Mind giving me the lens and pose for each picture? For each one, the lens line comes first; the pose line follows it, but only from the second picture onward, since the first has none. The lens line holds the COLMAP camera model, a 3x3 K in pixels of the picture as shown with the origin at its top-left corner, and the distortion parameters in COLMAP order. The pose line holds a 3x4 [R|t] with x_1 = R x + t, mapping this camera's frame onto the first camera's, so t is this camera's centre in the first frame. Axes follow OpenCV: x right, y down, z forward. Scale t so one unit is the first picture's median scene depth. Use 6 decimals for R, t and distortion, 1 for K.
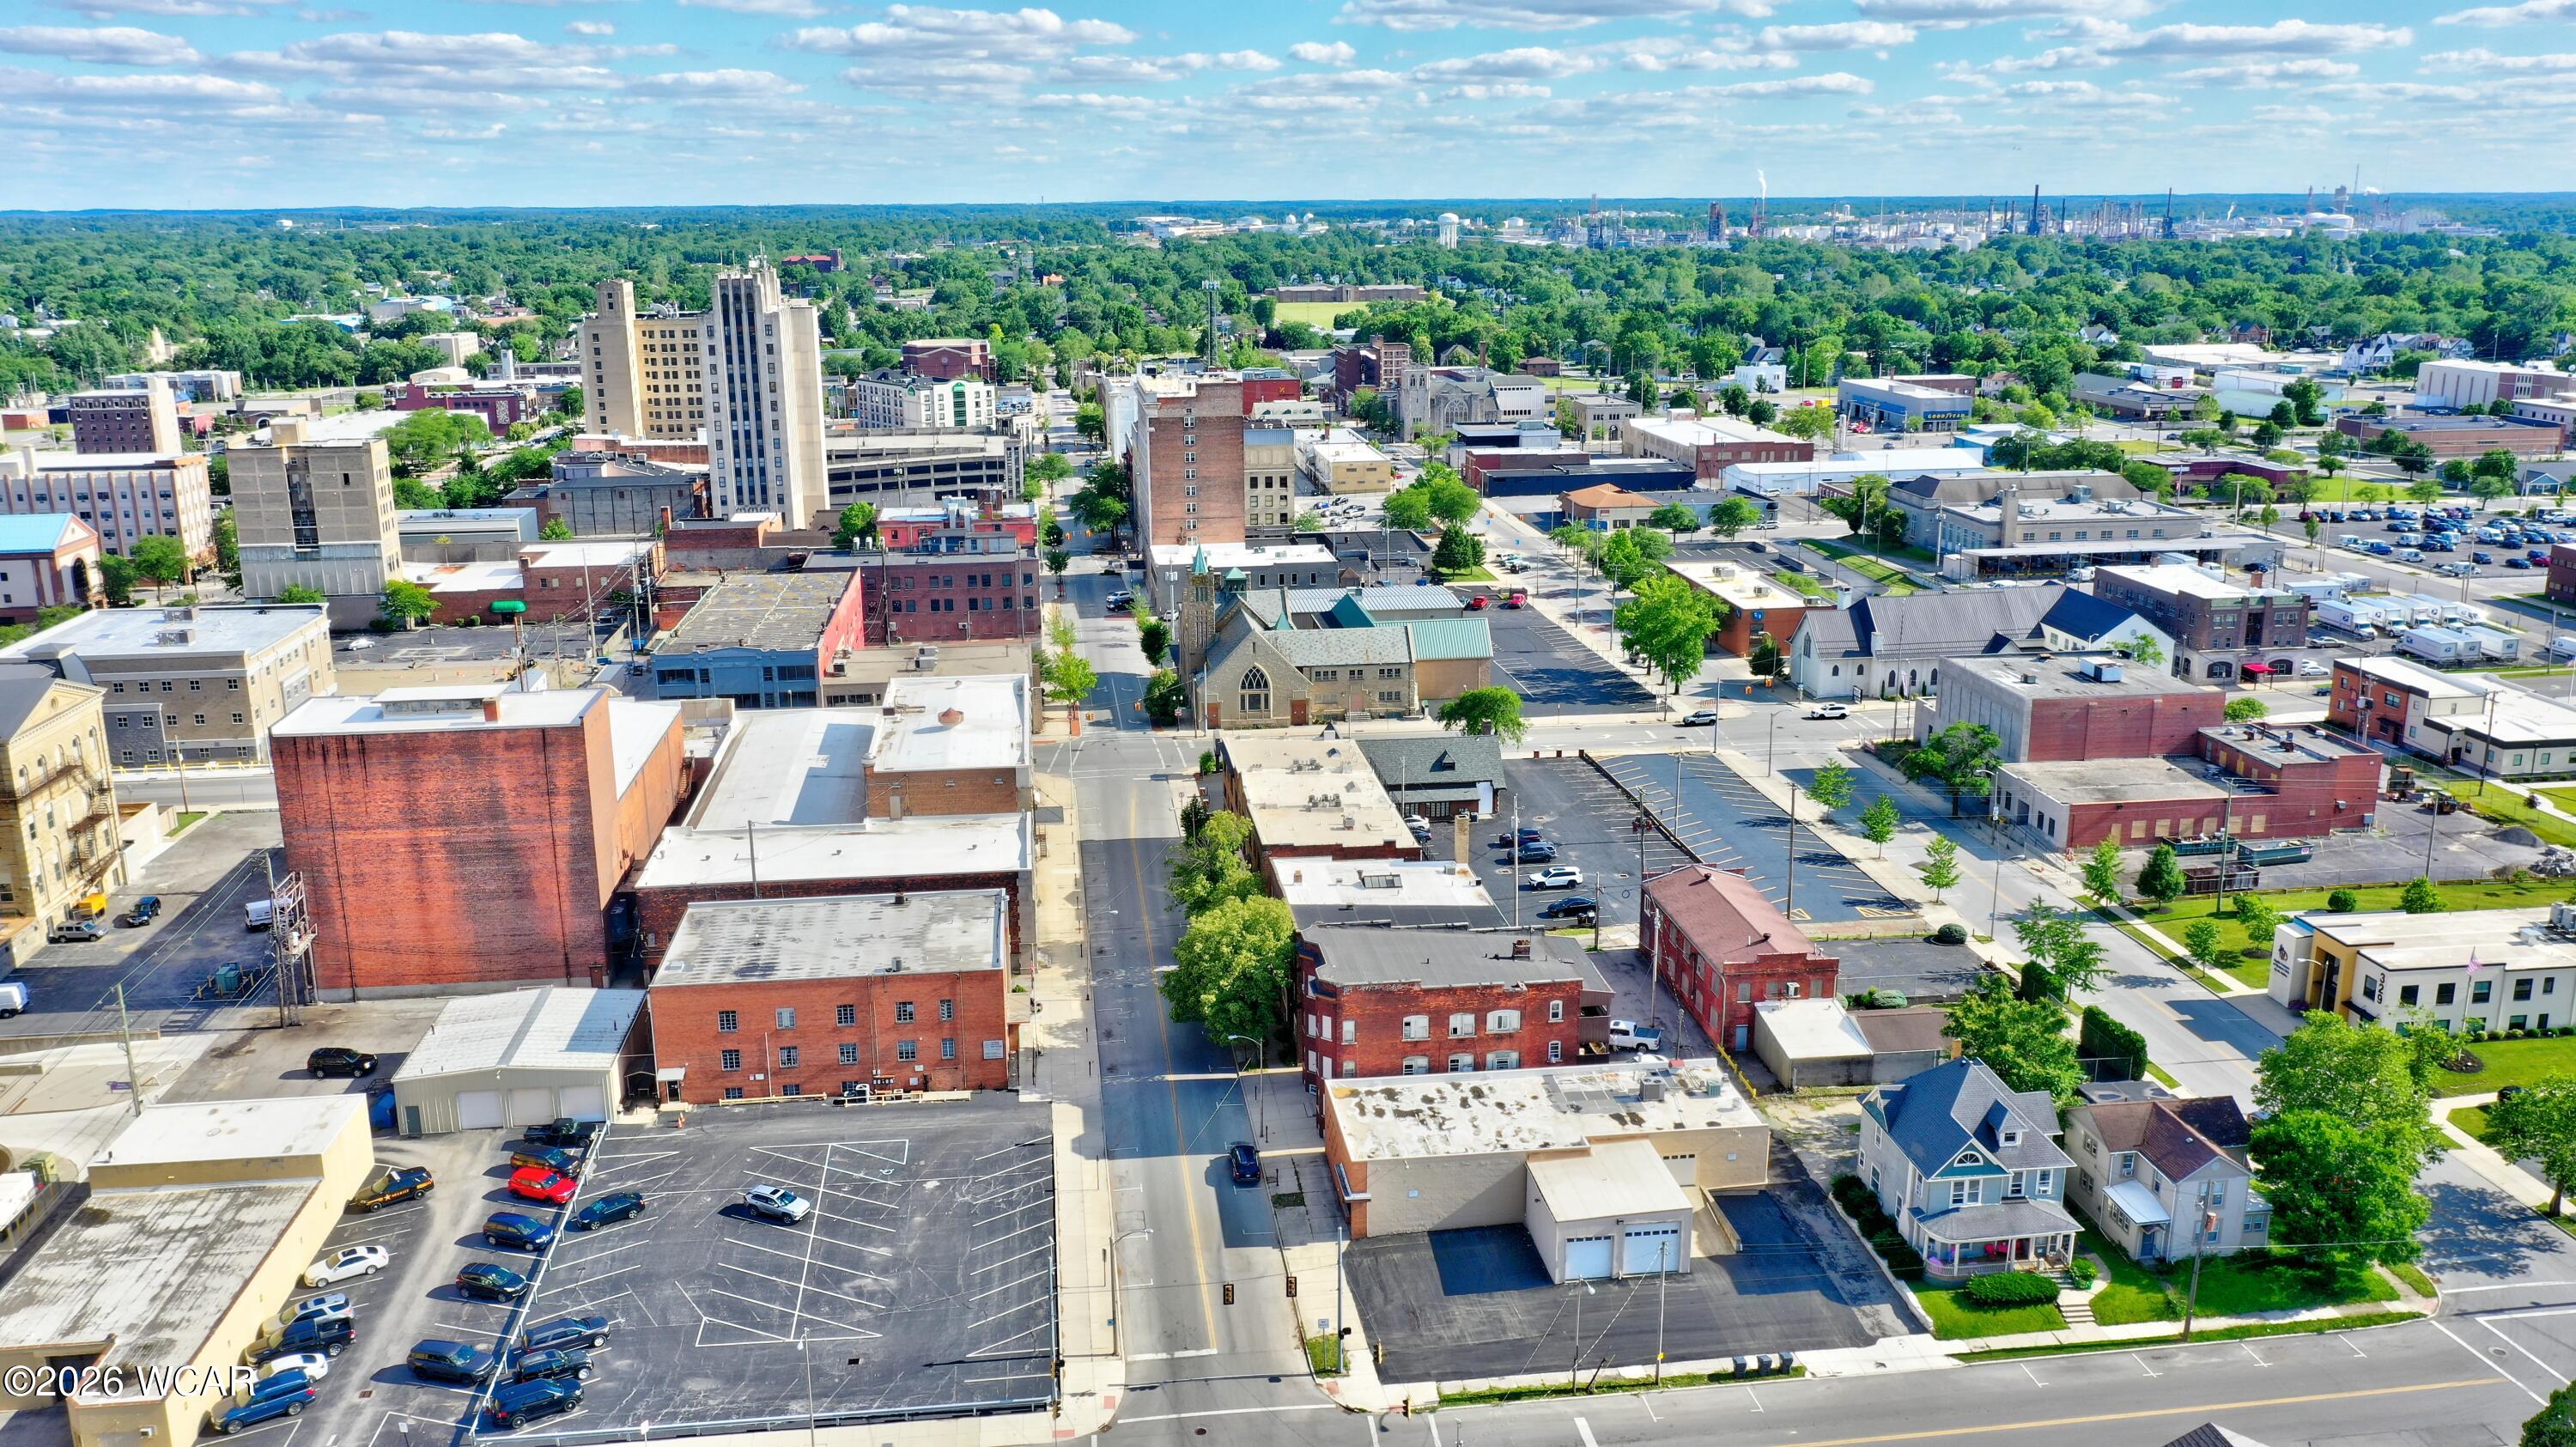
lens RADIAL K [[2033.1, 0, 1273.3], [0, 2033.1, 706.8], [0, 0, 1]] dist [-0.008080, 0.001705]
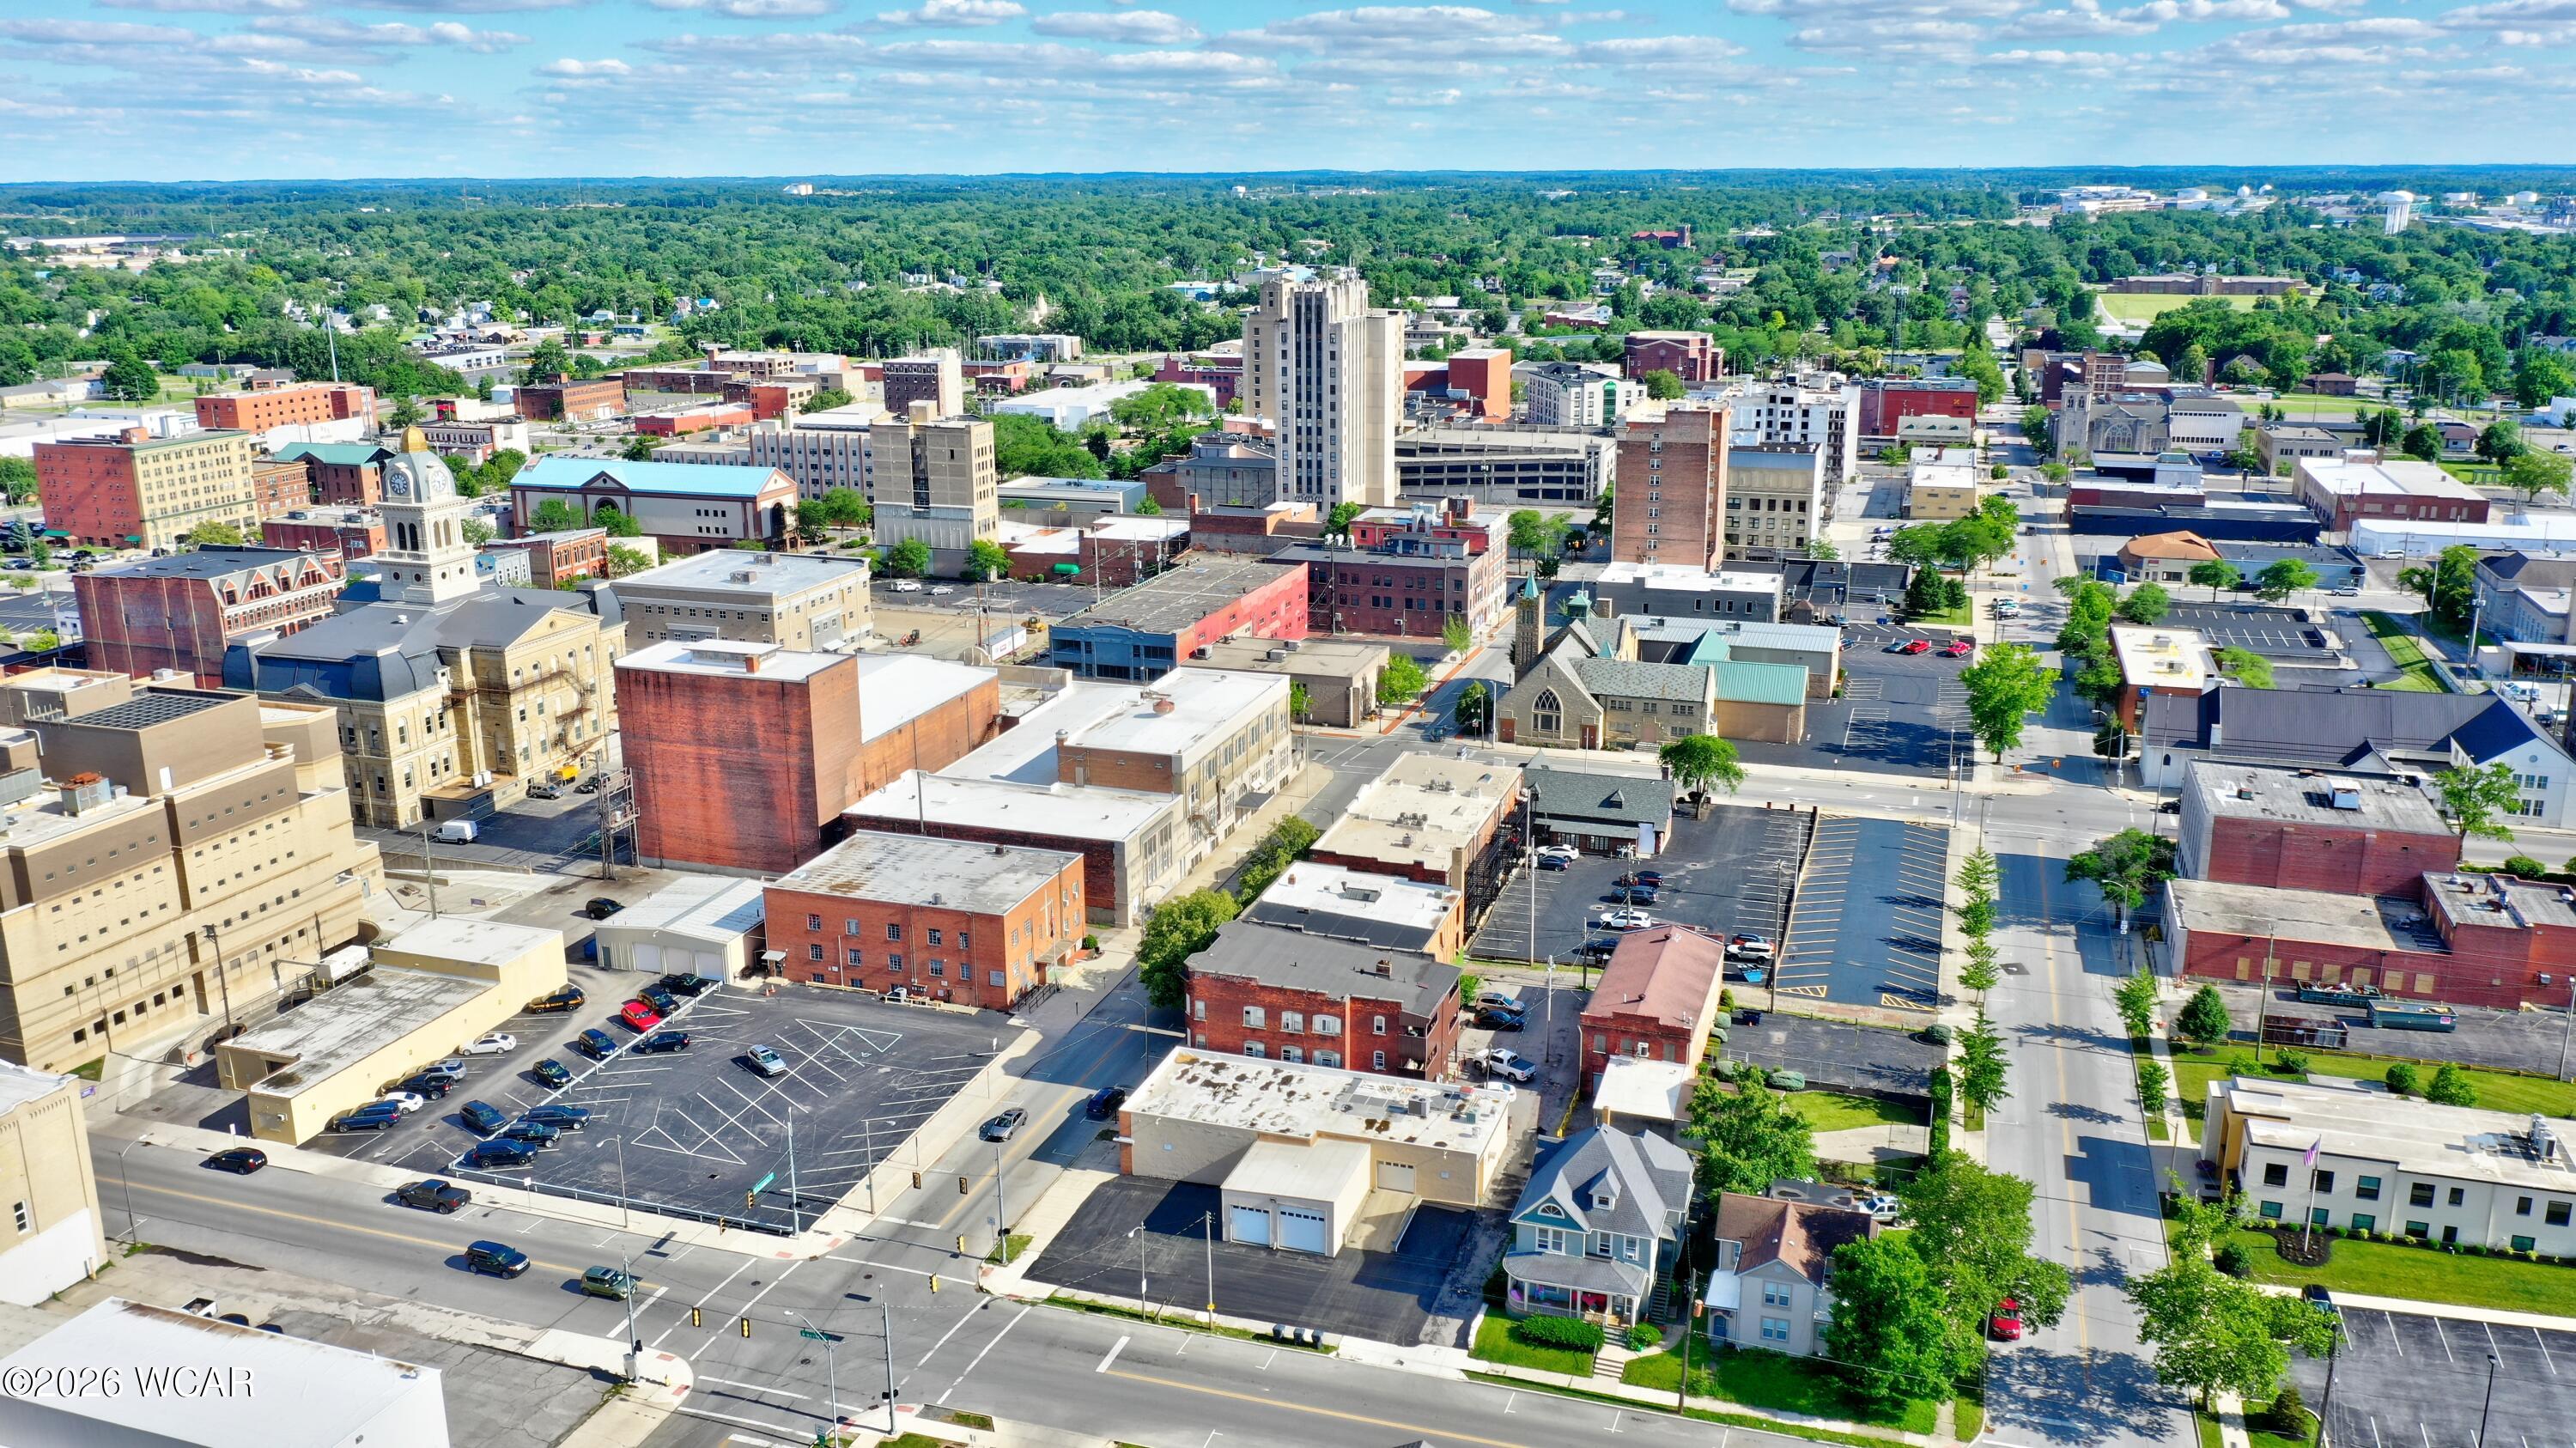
lens RADIAL K [[2035.9, 0, 1271.4], [0, 2035.9, 722.9], [0, 0, 1]] dist [-0.002347, 0.005709]
pose [[0.901495, 0.115006, -0.417229, 0.429689], [-0.104612, 0.993365, 0.047782, -0.053365], [0.419956, 0.000572, 0.907544, -0.049880]]
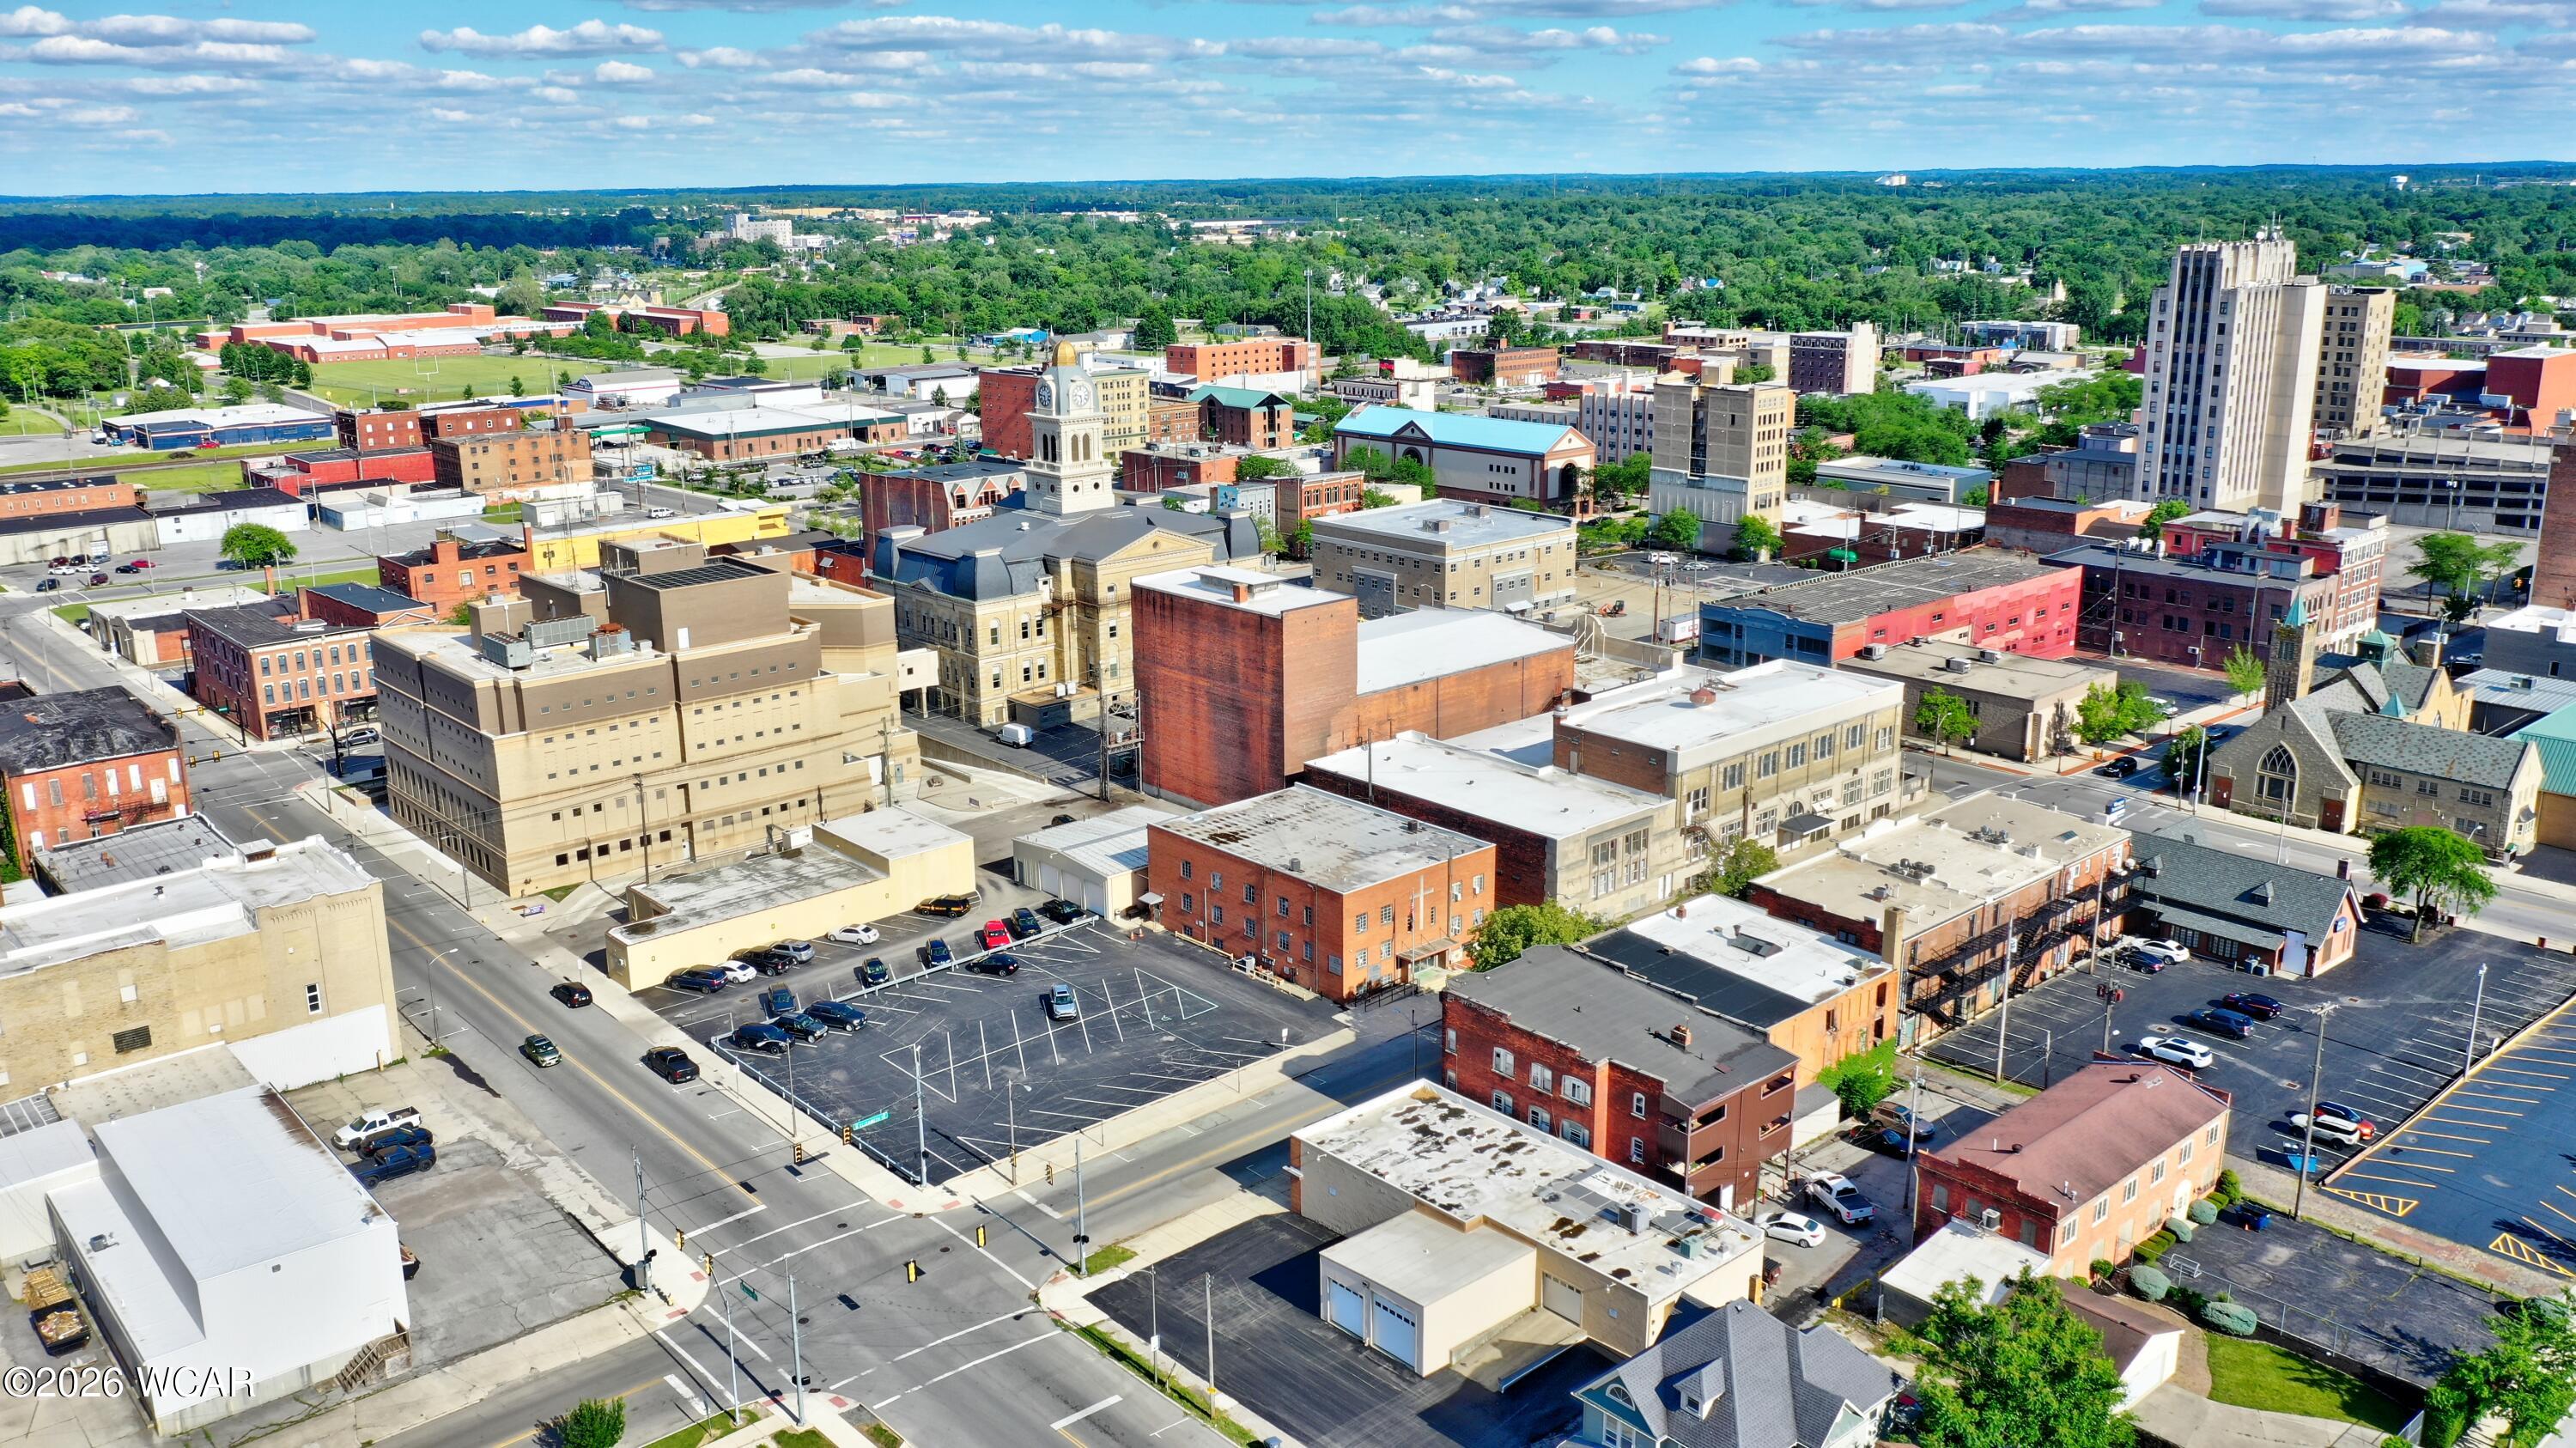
lens RADIAL K [[2033.2, 0, 1262.3], [0, 2033.2, 730.5], [0, 0, 1]] dist [-0.008080, 0.001705]
pose [[0.562137, 0.218361, -0.797697, 0.569172], [-0.192575, 0.972563, 0.130521, -0.073990], [0.804311, 0.080246, 0.588765, 0.264363]]
